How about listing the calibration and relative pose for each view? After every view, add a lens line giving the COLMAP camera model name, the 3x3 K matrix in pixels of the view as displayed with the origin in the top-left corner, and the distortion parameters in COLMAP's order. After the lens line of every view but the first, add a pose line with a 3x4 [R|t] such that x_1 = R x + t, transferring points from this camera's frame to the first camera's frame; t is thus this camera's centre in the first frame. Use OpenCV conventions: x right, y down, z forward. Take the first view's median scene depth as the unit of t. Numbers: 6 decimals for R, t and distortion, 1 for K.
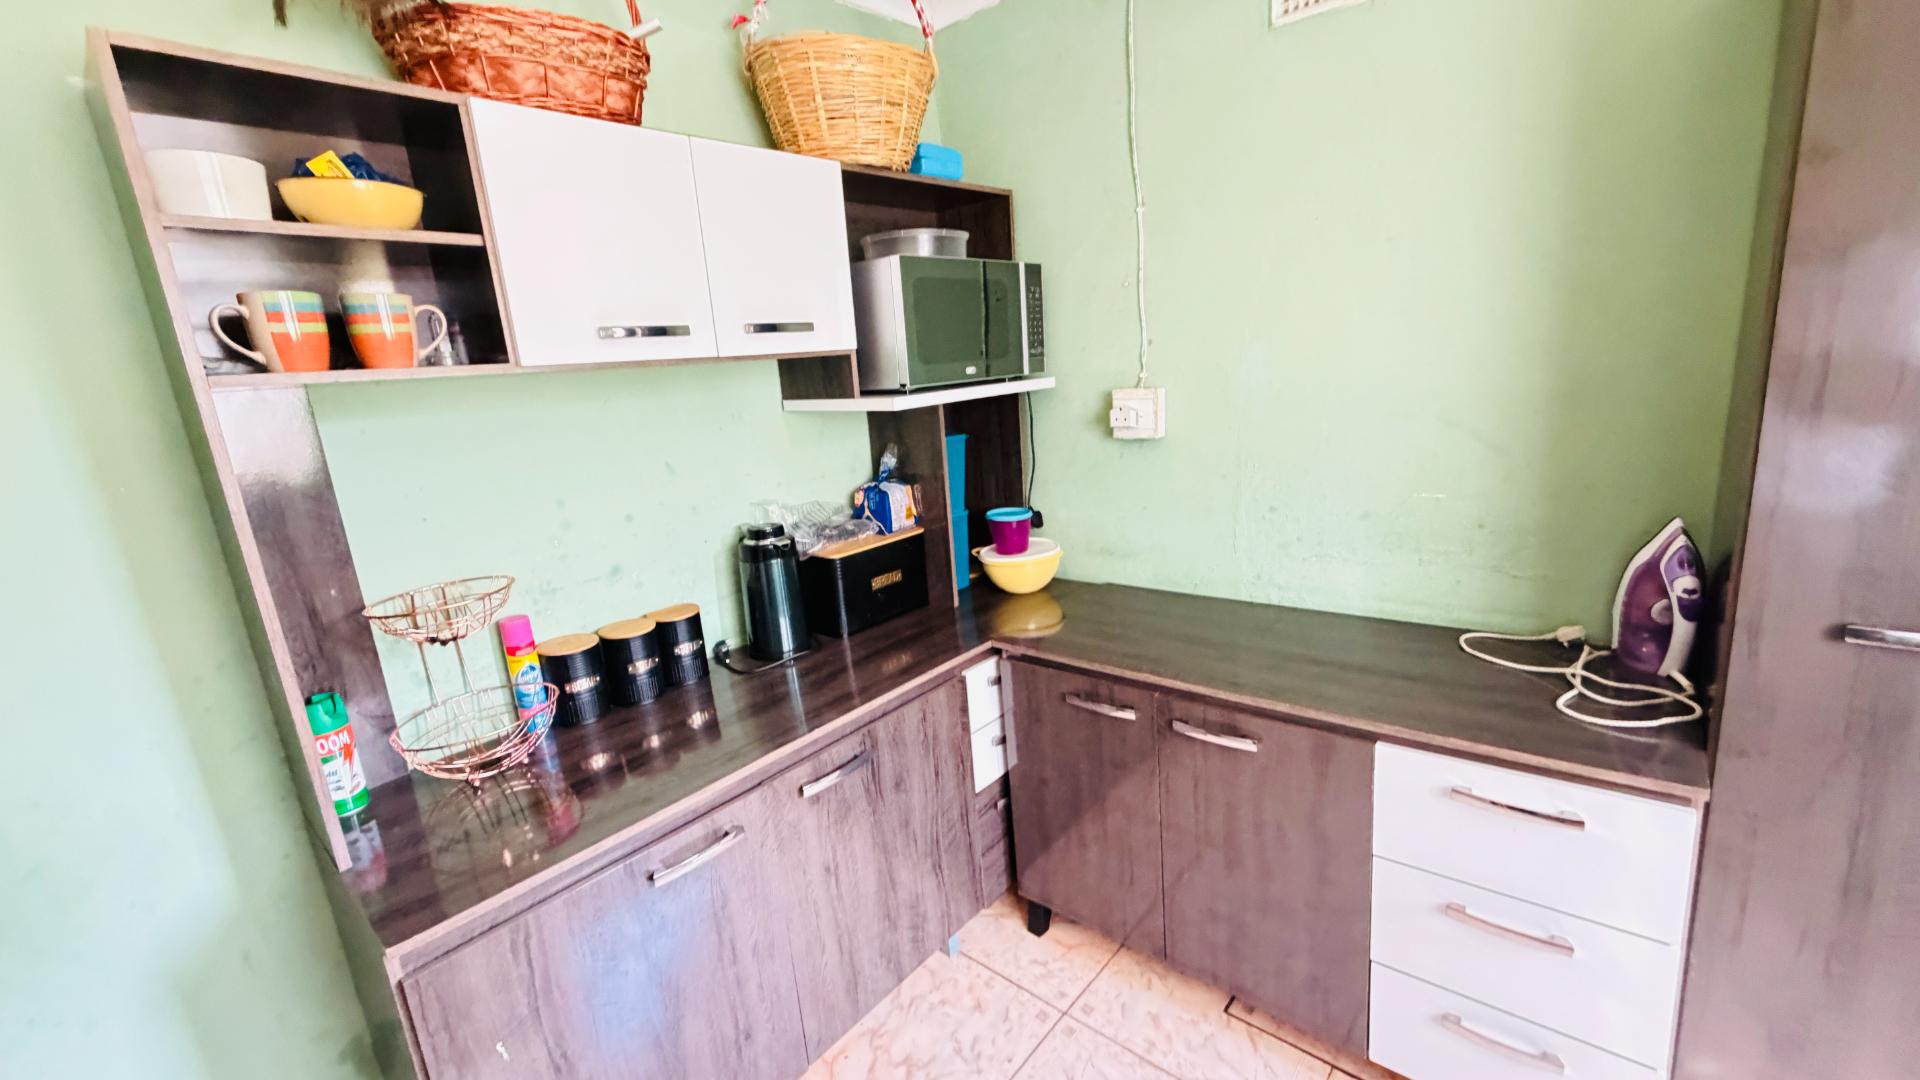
lens RADIAL K [[764.1, 0, 962.1], [0, 764.1, 536.9], [0, 0, 1]] dist [0.002557, -0.000423]
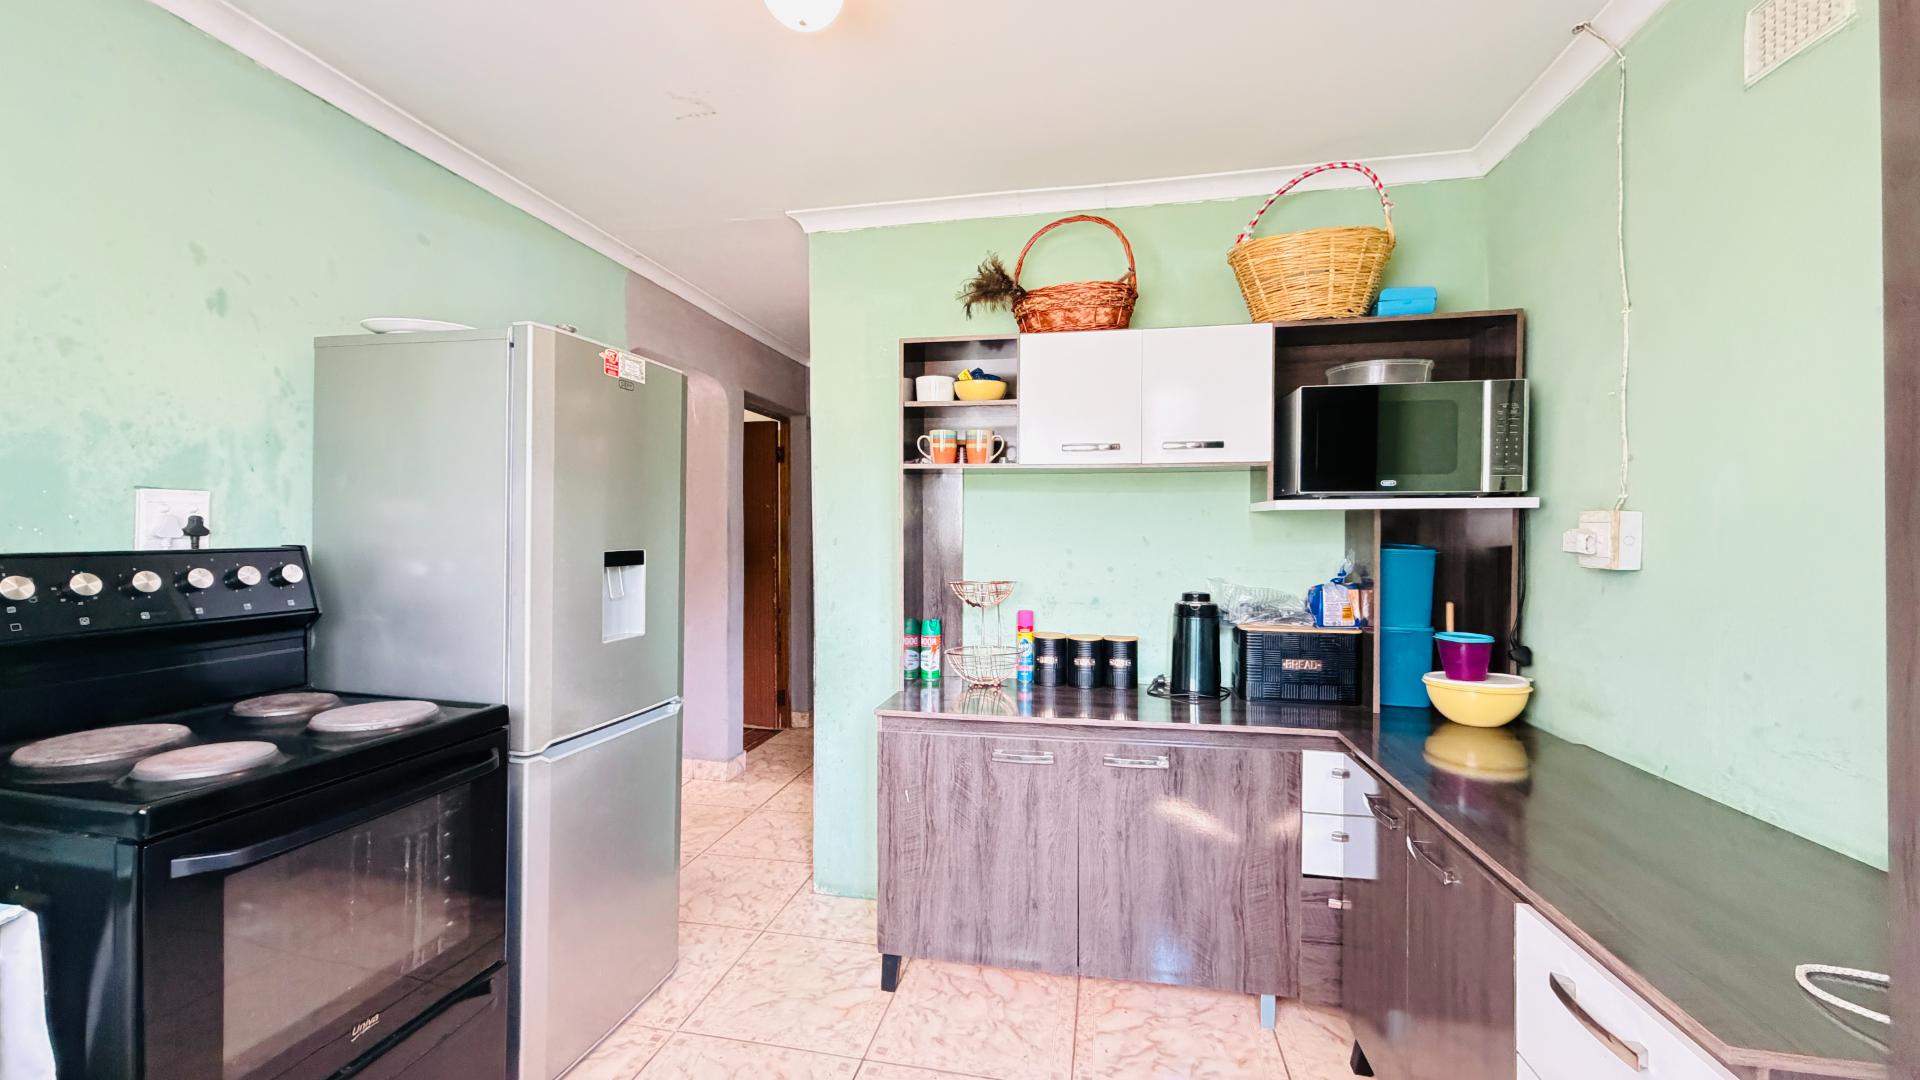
lens RADIAL K [[764.1, 0, 966.5], [0, 764.1, 536.2], [0, 0, 1]] dist [0.002557, -0.000423]
pose [[0.500656, 0.083837, -0.861577, 0.707389], [-0.236151, 0.970775, -0.042763, 0.043492], [0.832812, 0.224872, 0.505823, -0.017829]]
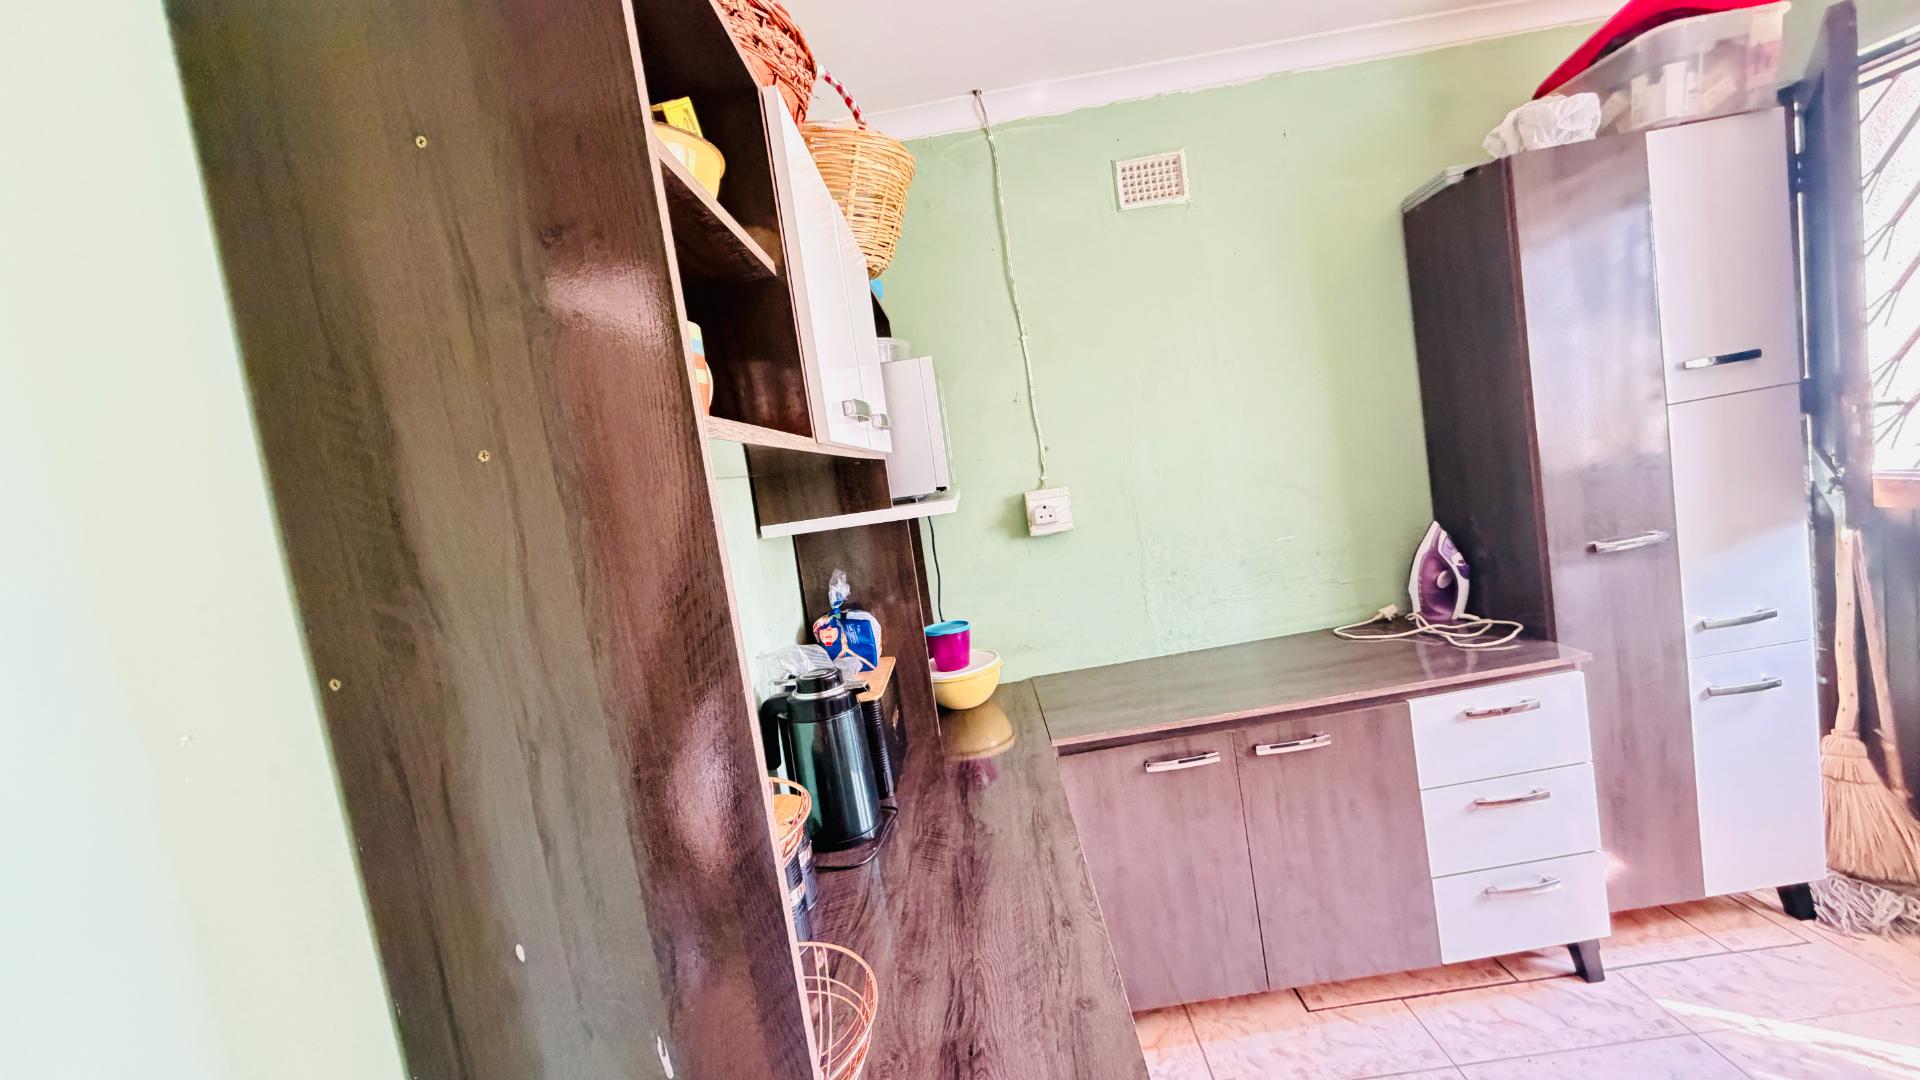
lens RADIAL K [[764.1, 0, 970.7], [0, 764.1, 531.4], [0, 0, 1]] dist [0.002557, -0.000423]
pose [[0.757880, -0.094848, 0.645462, -0.667228], [0.236337, 0.962089, -0.136124, -0.011552], [-0.608081, 0.255712, 0.751564, 0.291177]]
